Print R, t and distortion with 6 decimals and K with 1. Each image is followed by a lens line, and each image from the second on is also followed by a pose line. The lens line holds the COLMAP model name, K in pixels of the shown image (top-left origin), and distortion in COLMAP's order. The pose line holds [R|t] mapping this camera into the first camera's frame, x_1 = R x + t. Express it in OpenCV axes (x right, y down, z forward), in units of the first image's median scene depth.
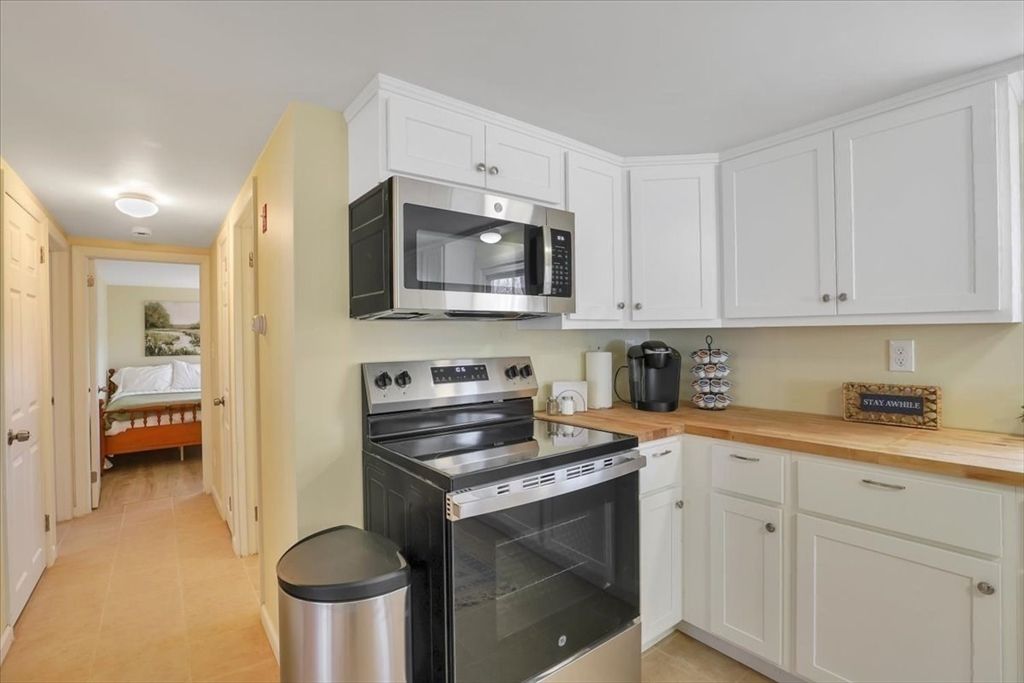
lens RADIAL K [[468.3, 0, 512.6], [0, 468.3, 335.7], [0, 0, 1]] dist [-0.036564, 0.007106]
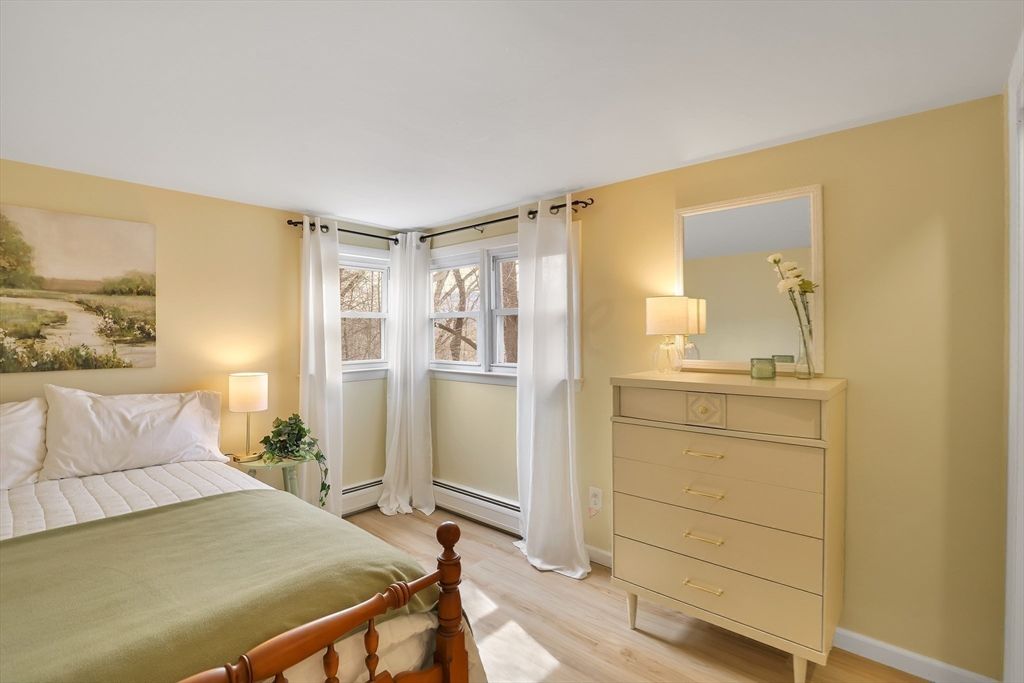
lens RADIAL K [[468.3, 0, 518.2], [0, 468.3, 337.0], [0, 0, 1]] dist [-0.036564, 0.007106]
pose [[0.979924, 0.007370, 0.199237, -0.473497], [-0.008677, 0.999946, 0.005689, 0.013821], [-0.199185, -0.007304, 0.979935, 0.617953]]
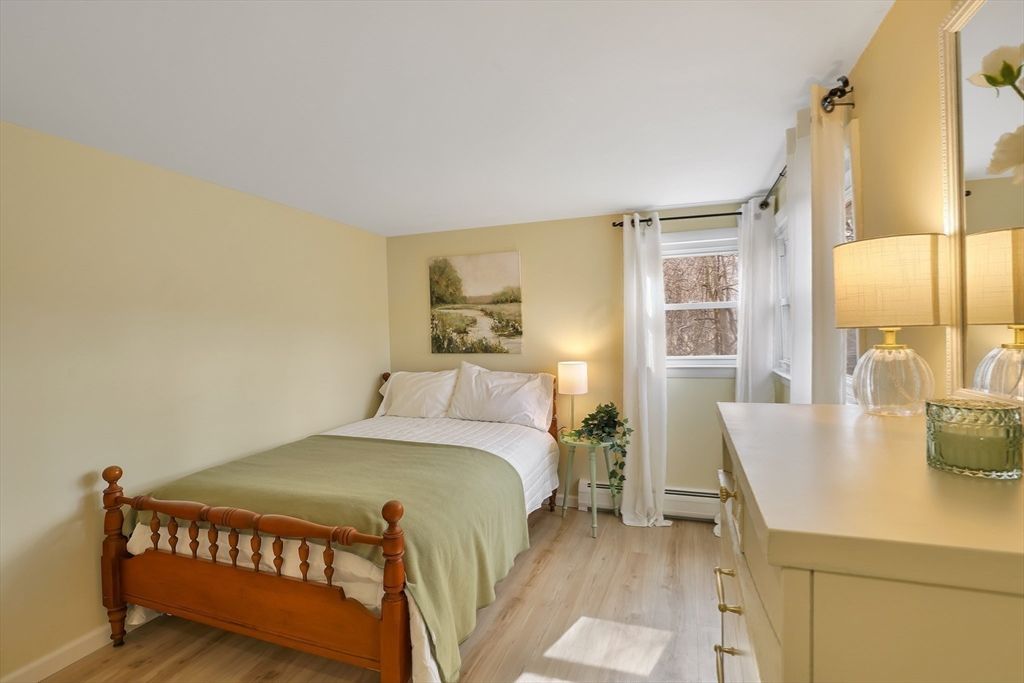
lens RADIAL K [[468.3, 0, 513.2], [0, 468.3, 334.0], [0, 0, 1]] dist [-0.036564, 0.007106]
pose [[0.547468, 0.007010, -0.836797, -0.243601], [0.012987, 0.999773, 0.016872, 0.011733], [0.836726, -0.020105, 0.547253, 0.749677]]
